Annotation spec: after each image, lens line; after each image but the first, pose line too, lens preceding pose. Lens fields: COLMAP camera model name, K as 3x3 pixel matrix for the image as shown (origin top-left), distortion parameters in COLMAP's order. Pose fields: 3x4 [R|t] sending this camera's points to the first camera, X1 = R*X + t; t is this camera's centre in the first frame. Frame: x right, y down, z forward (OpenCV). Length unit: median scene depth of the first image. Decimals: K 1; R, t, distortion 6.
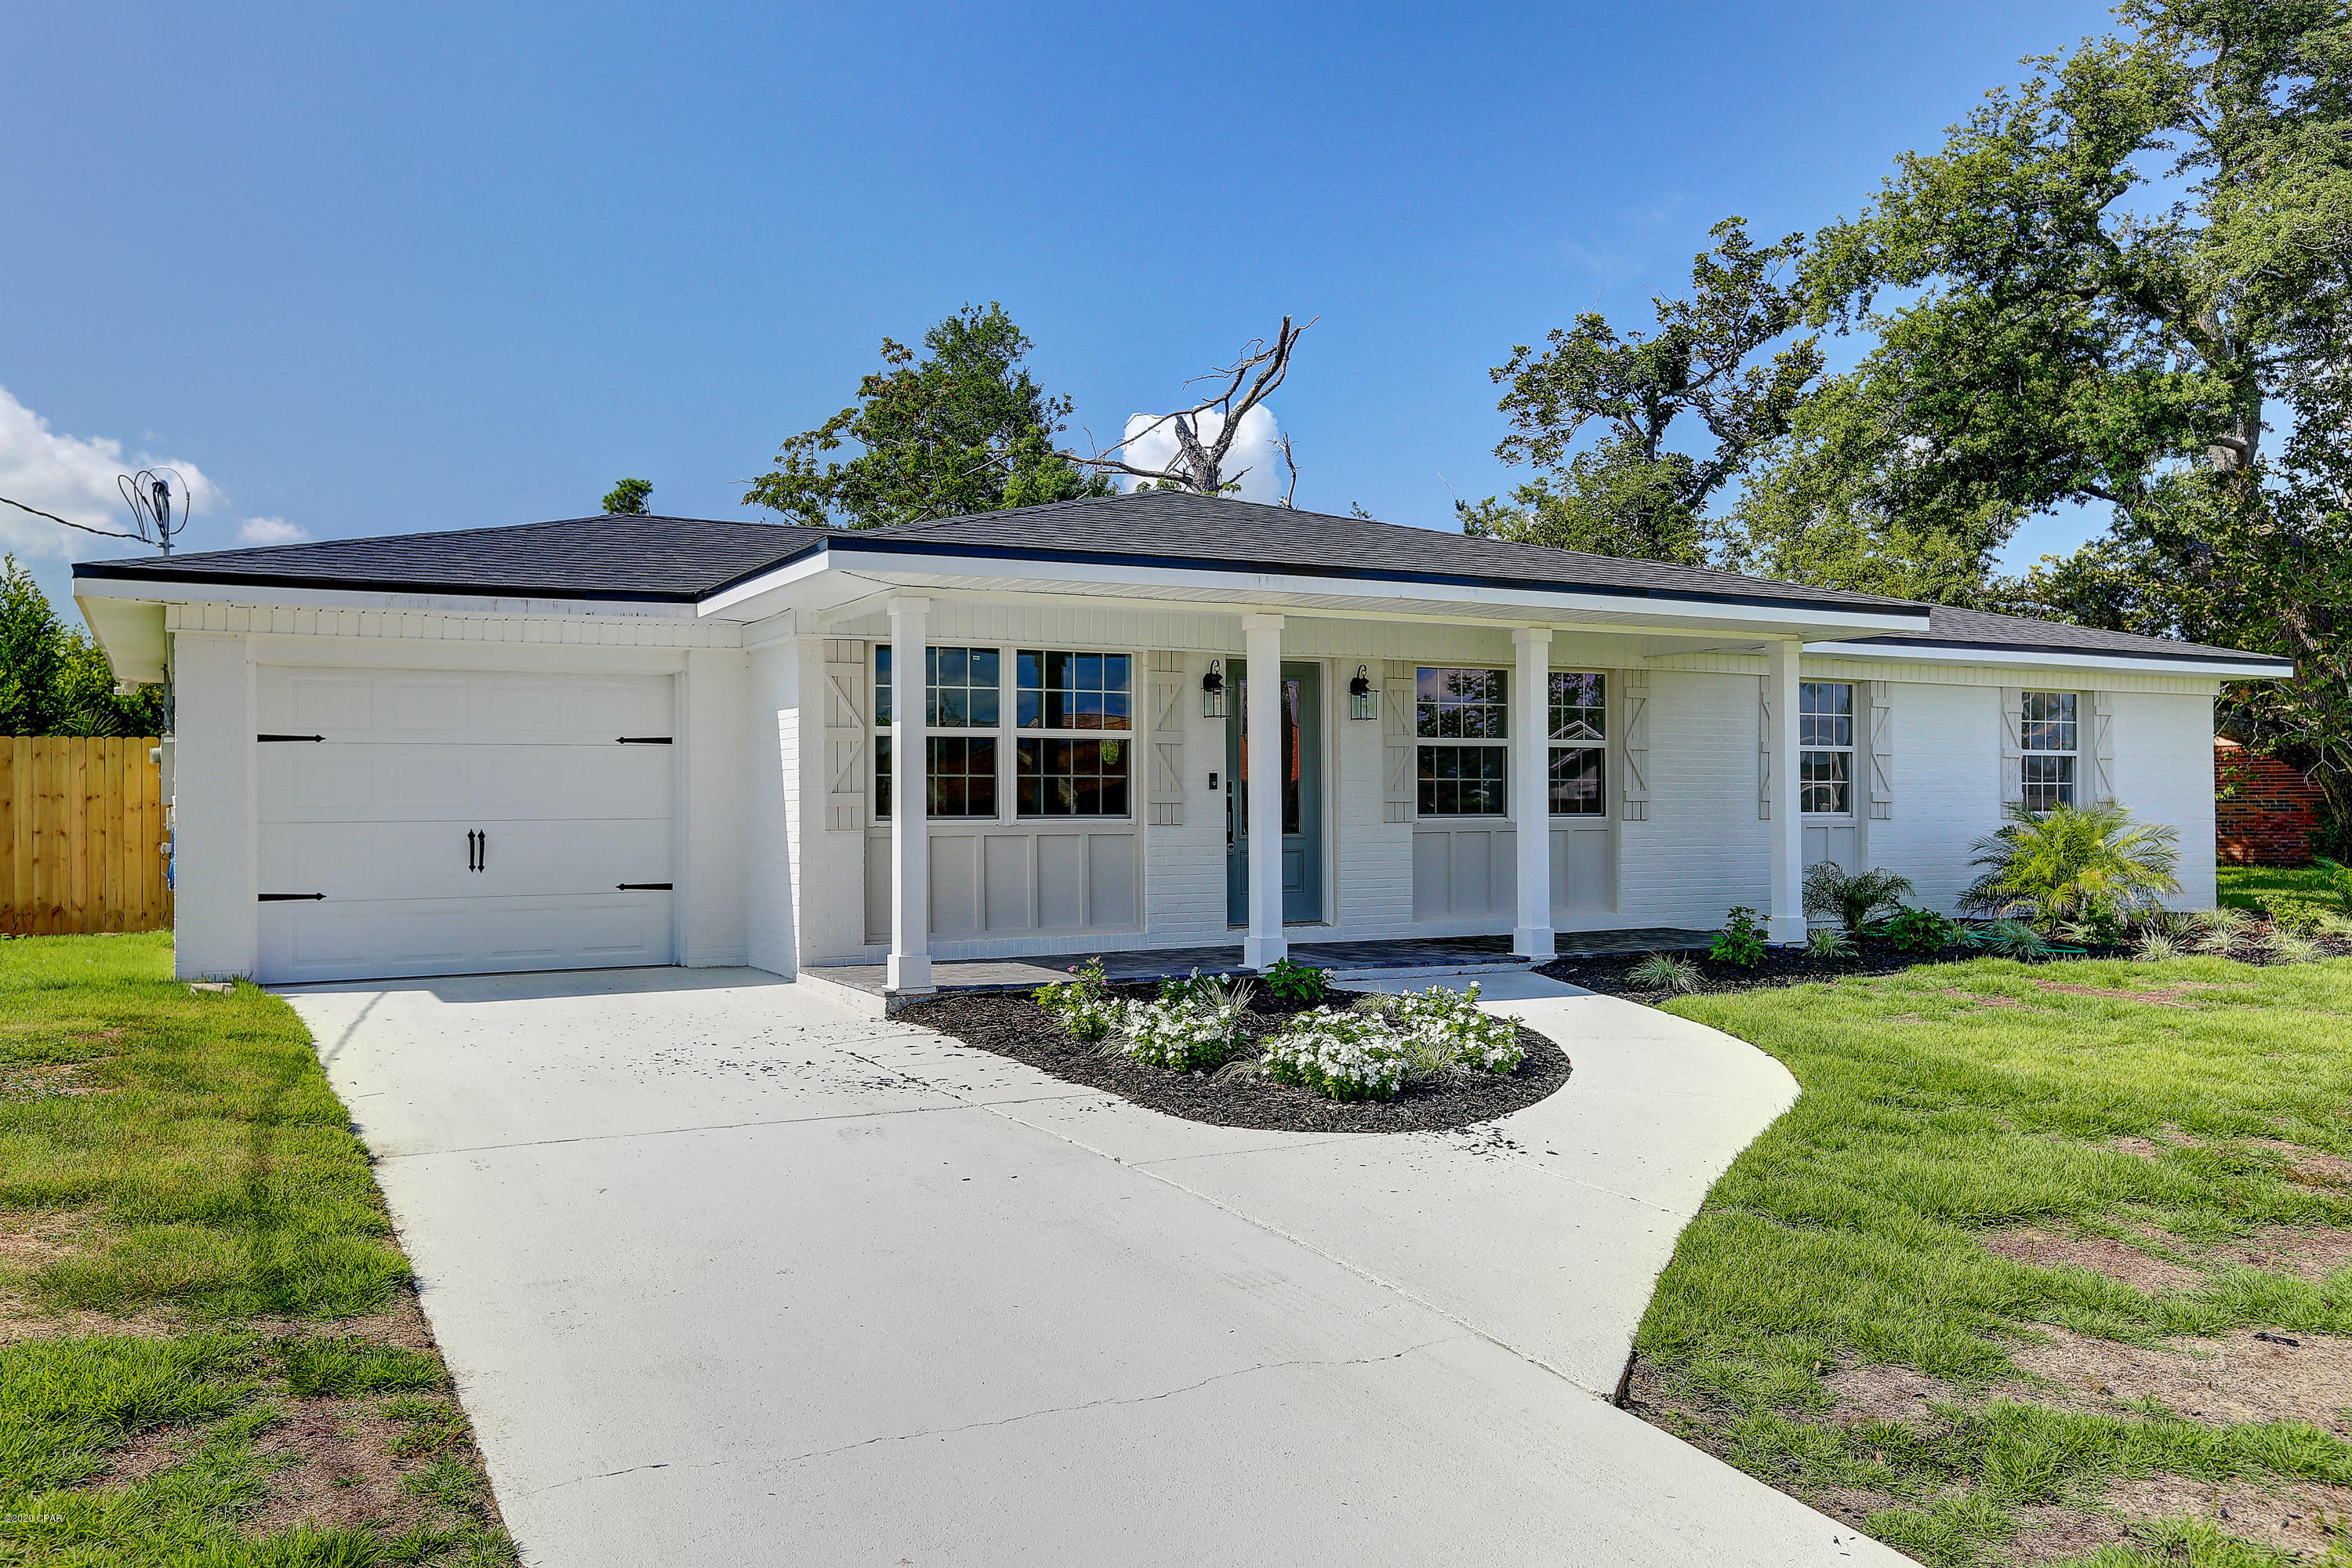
lens RADIAL K [[1656.6, 0, 1161.9], [0, 1656.6, 786.2], [0, 0, 1]] dist [0.017602, -0.002659]
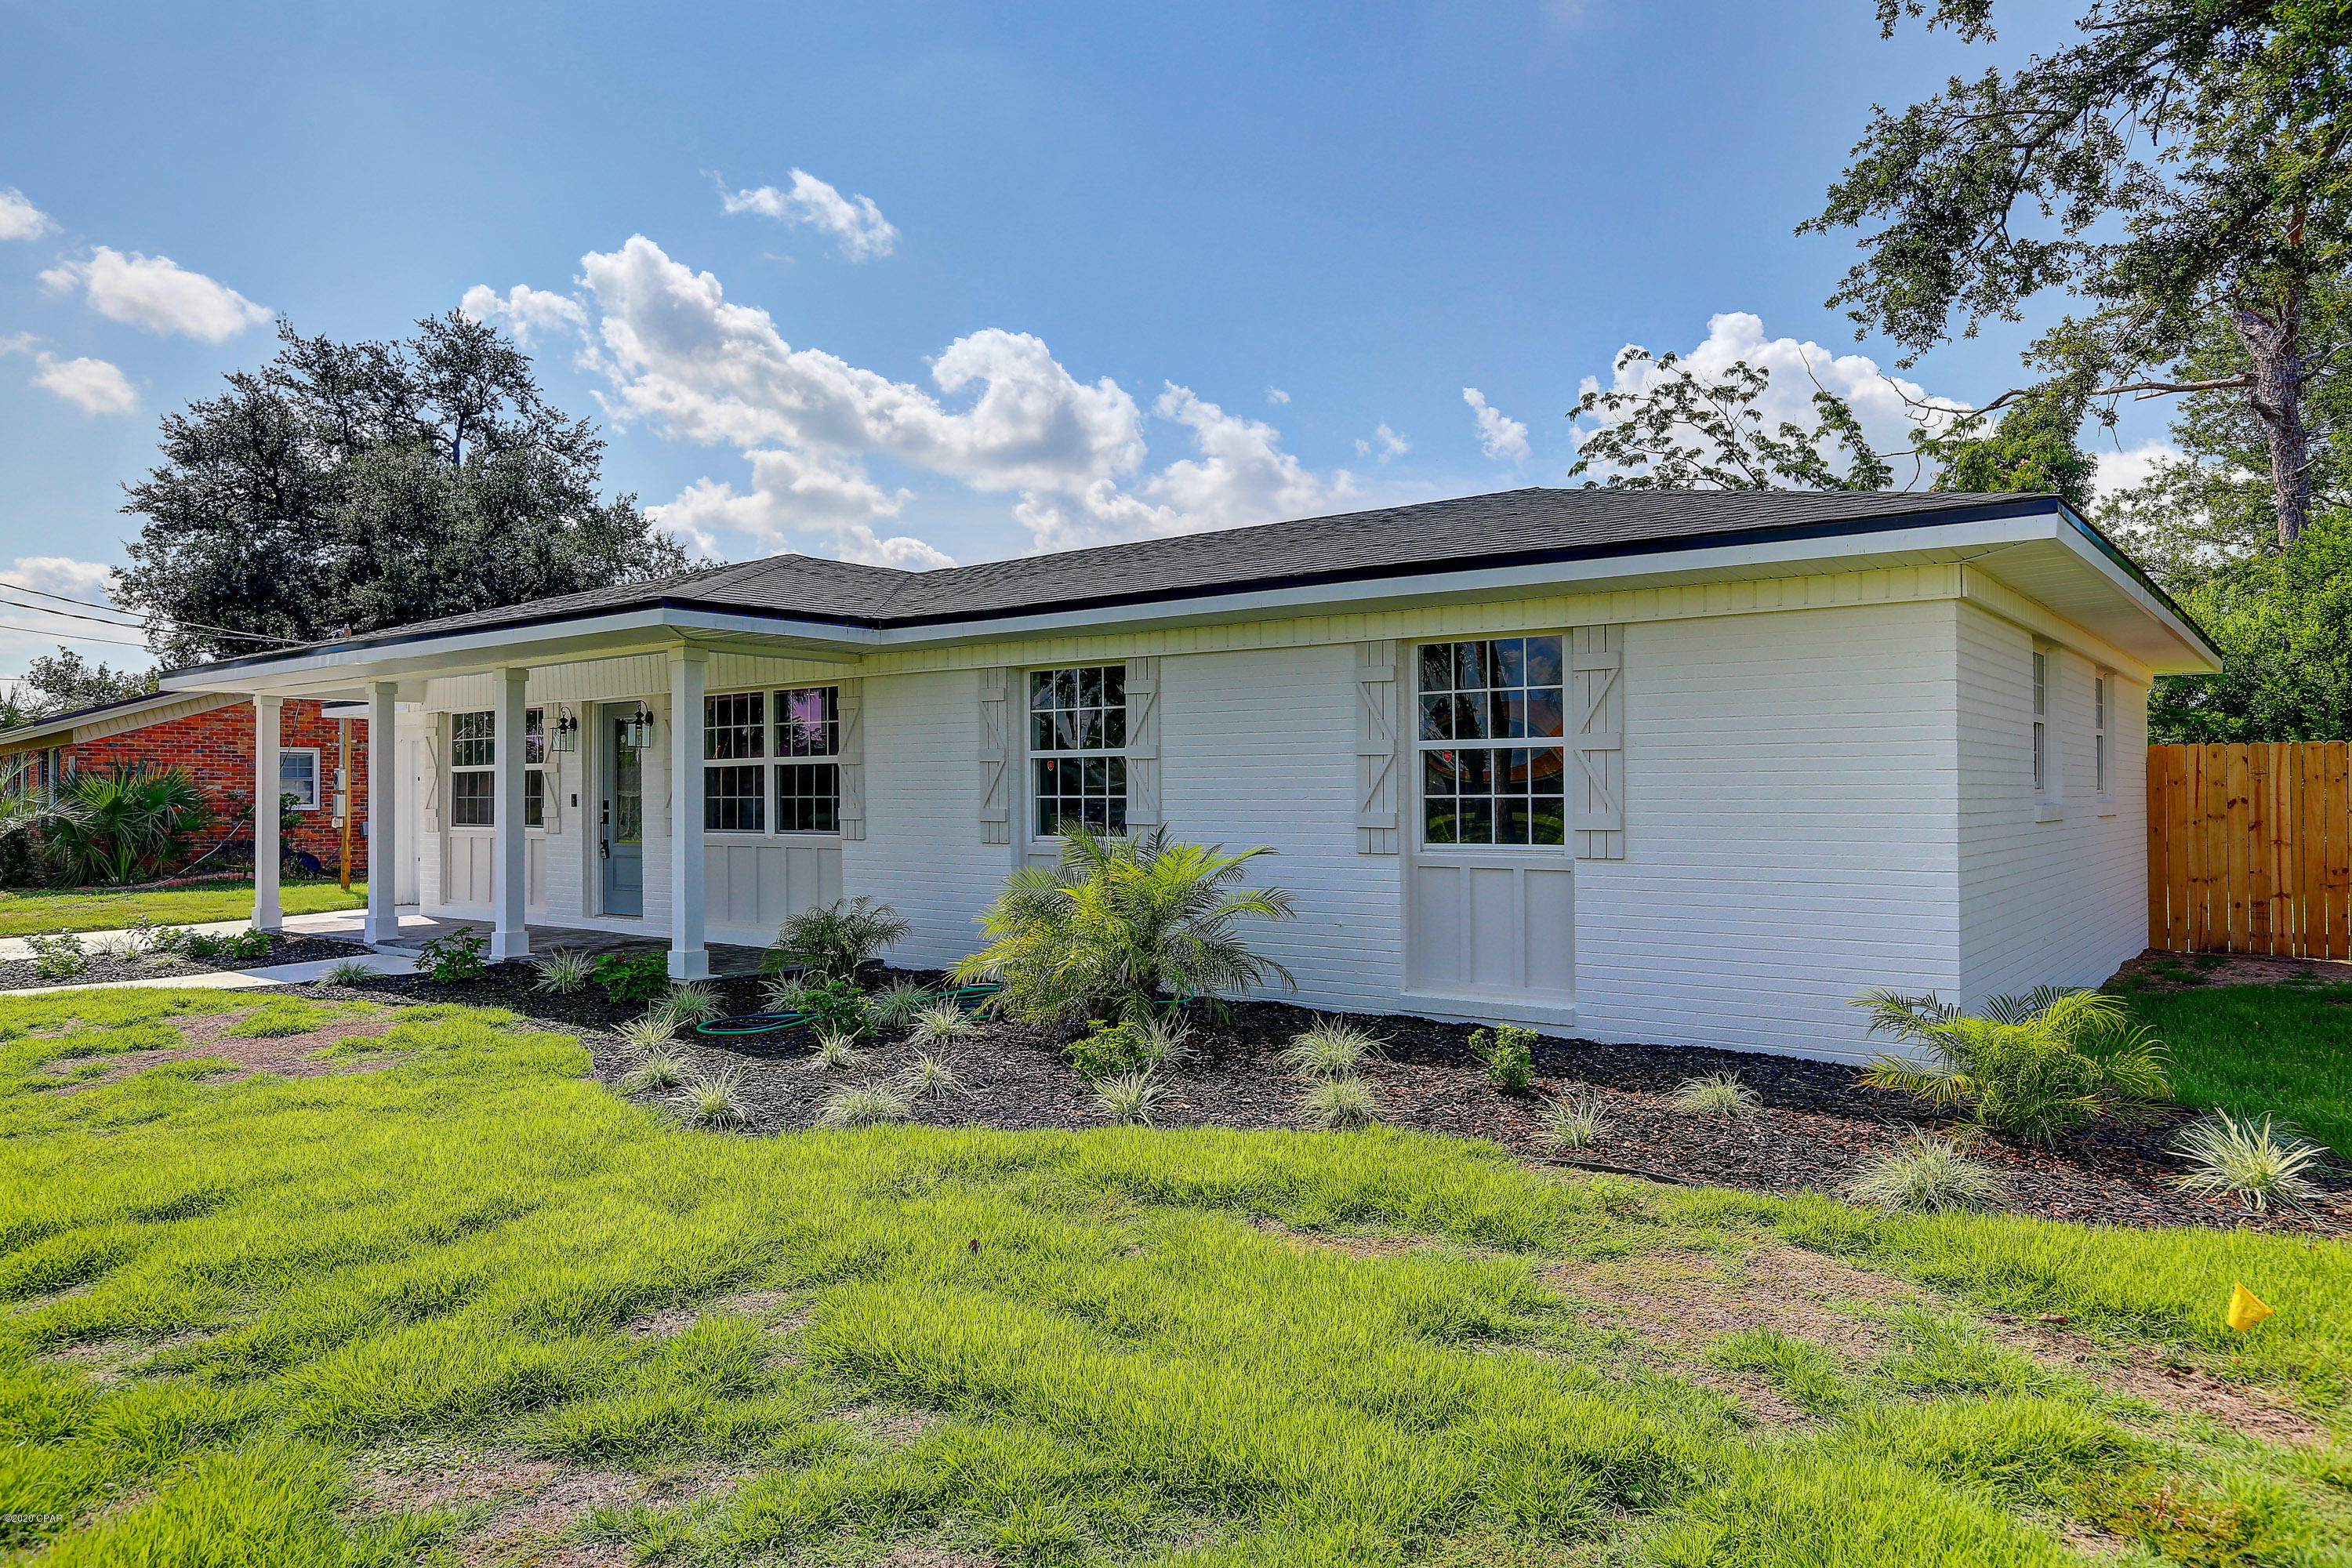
lens RADIAL K [[1540.6, 0, 1165.5], [0, 1540.6, 790.5], [0, 0, 1]] dist [-0.002000, 0.007996]
pose [[0.414125, -0.011336, -0.910149, 1.202463], [-0.001491, 0.999913, -0.013133, 0.003947], [0.910219, 0.006796, 0.414072, 0.843299]]
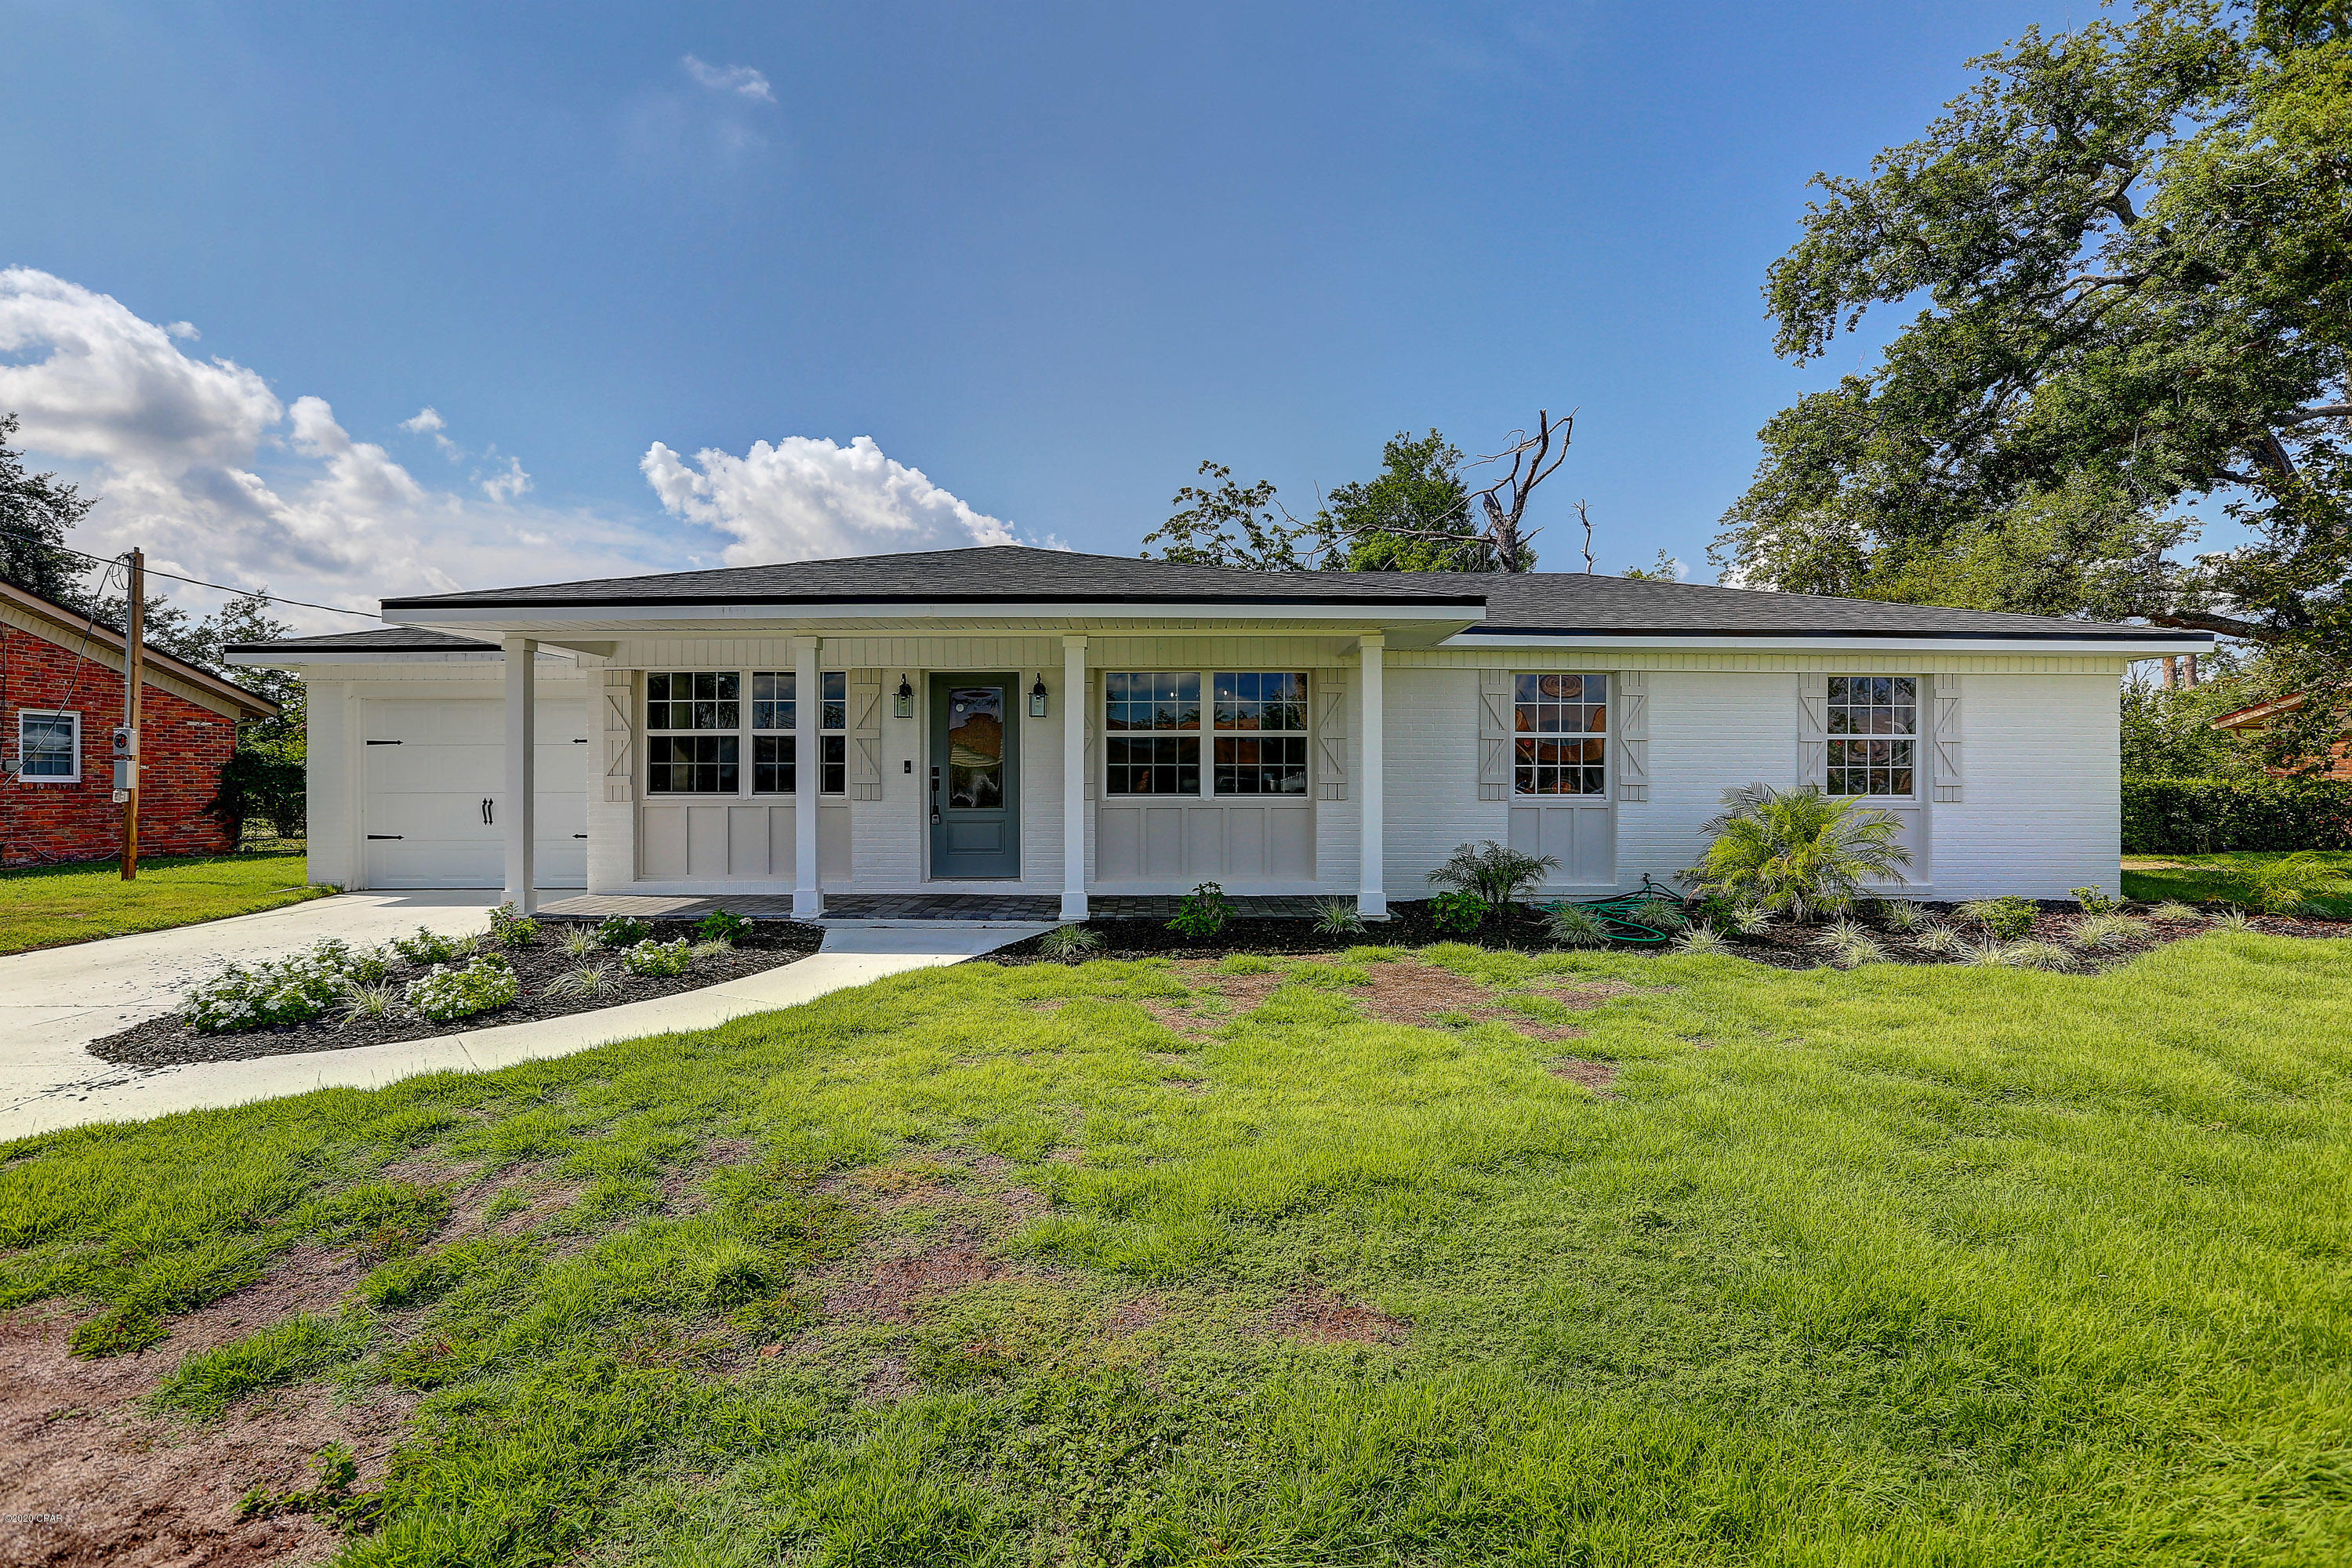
lens RADIAL K [[1119.7, 0, 1173.5], [0, 1119.7, 784.4], [0, 0, 1]] dist [-0.024806, 0.000522]
pose [[0.906537, 0.003685, -0.422109, 0.538717], [0.000474, 0.999952, 0.009749, 0.002269], [0.422125, -0.009038, 0.906492, 0.269261]]
